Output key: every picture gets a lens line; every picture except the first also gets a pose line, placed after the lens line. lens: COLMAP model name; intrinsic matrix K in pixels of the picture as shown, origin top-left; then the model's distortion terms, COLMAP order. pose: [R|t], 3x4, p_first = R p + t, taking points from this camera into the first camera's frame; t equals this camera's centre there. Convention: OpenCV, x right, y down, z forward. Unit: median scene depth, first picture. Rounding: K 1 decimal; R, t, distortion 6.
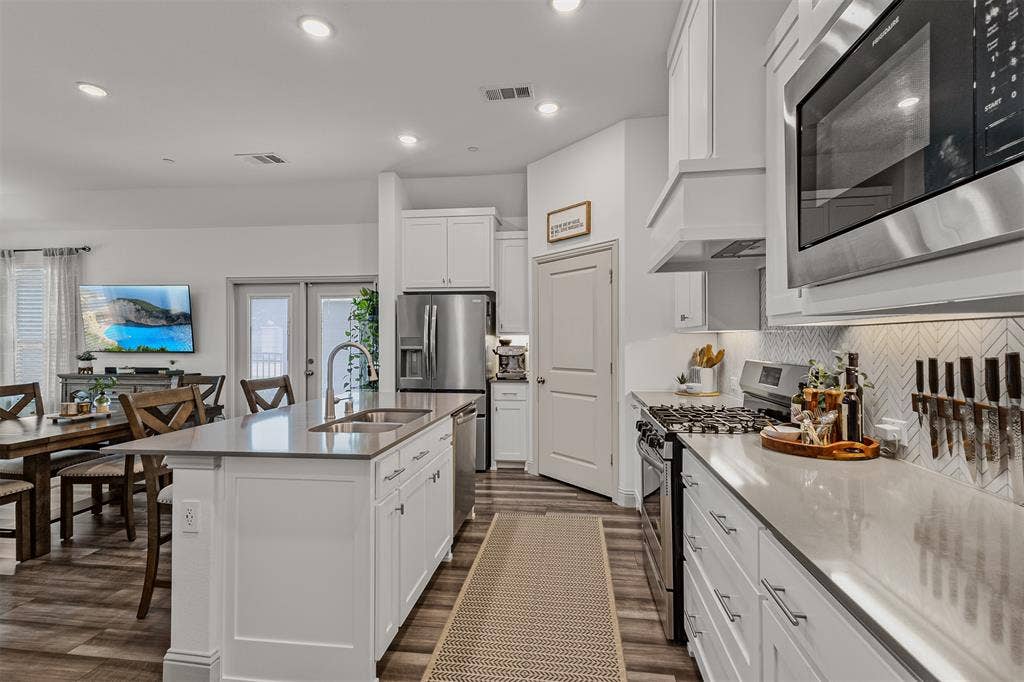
lens RADIAL K [[470.6, 0, 513.0], [0, 470.6, 337.9], [0, 0, 1]] dist [0.023092, -0.003910]
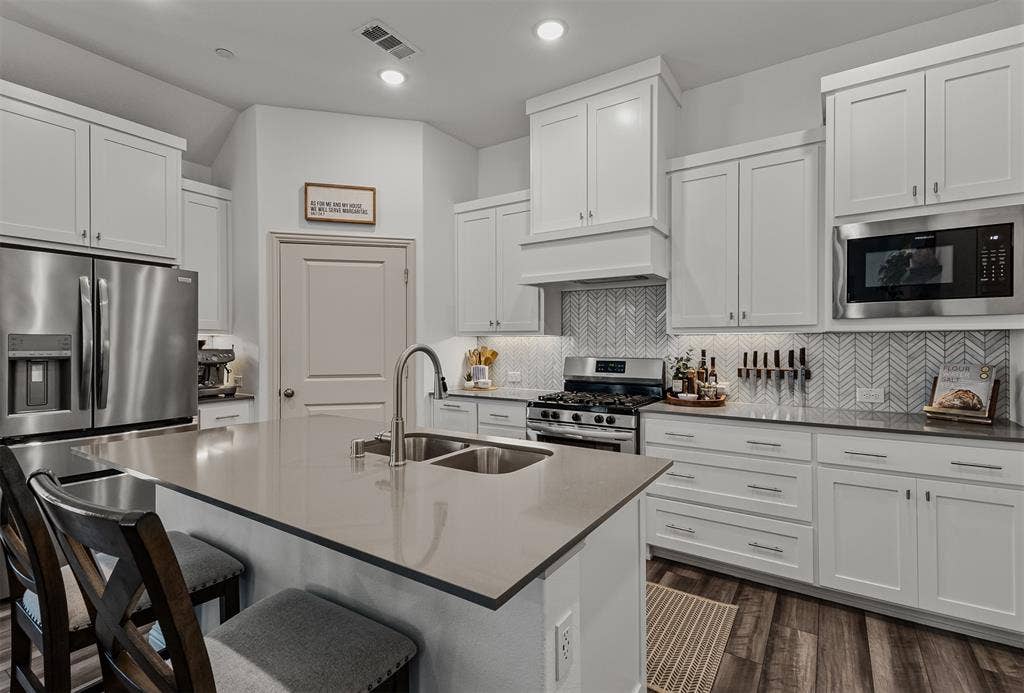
lens RADIAL K [[456.4, 0, 516.9], [0, 456.4, 352.2], [0, 0, 1]] dist [-0.000437, -0.000083]
pose [[0.430205, -0.012515, 0.902645, -0.363487], [-0.007579, 0.999819, 0.017474, 0.004681], [-0.902699, -0.014359, 0.430032, 0.263072]]
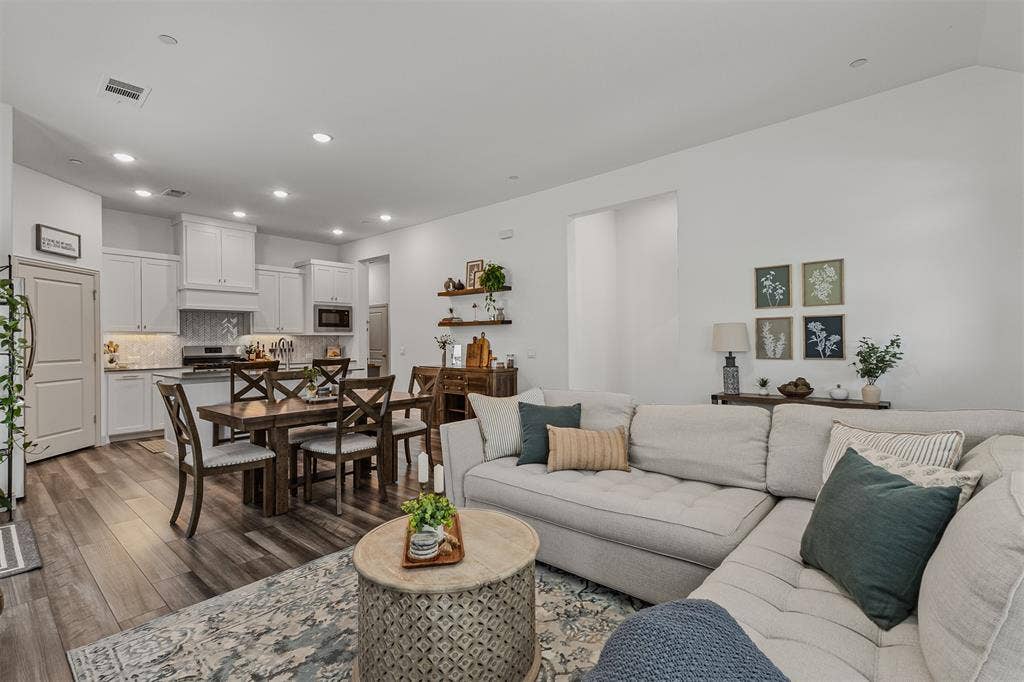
lens RADIAL K [[470.6, 0, 520.5], [0, 470.6, 338.4], [0, 0, 1]] dist [0.023092, -0.003910]
pose [[-0.837402, 0.009493, 0.546504, -1.159600], [0.003910, 0.999928, -0.011378, 0.019153], [-0.546573, -0.007391, -0.837379, 1.024969]]
